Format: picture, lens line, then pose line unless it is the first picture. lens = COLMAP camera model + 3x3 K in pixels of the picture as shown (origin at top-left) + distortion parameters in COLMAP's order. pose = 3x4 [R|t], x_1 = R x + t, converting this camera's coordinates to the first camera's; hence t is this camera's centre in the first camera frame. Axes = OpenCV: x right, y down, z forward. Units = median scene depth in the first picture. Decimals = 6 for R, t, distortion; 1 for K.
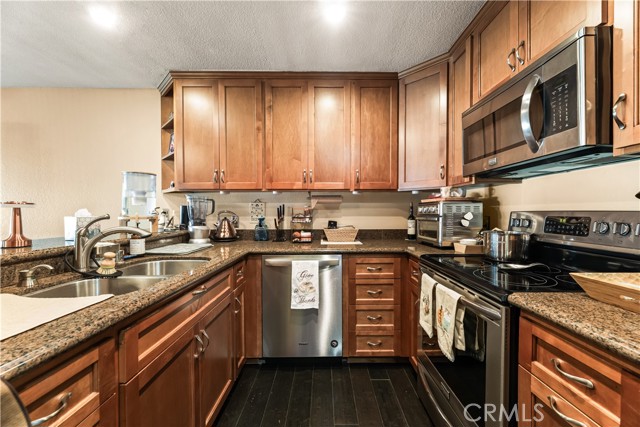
lens RADIAL K [[254.9, 0, 326.6], [0, 254.9, 214.9], [0, 0, 1]] dist [0.001315, 0.000194]
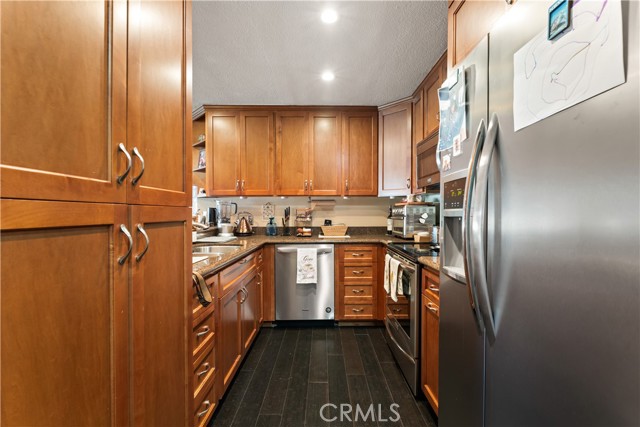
lens RADIAL K [[274.3, 0, 319.4], [0, 274.3, 213.5], [0, 0, 1]] dist [0.000541, 0.000003]
pose [[0.999724, 0.001155, -0.023456, 0.014900], [-0.001305, 0.999979, -0.006407, 0.001623], [0.023448, 0.006436, 0.999704, -0.418574]]
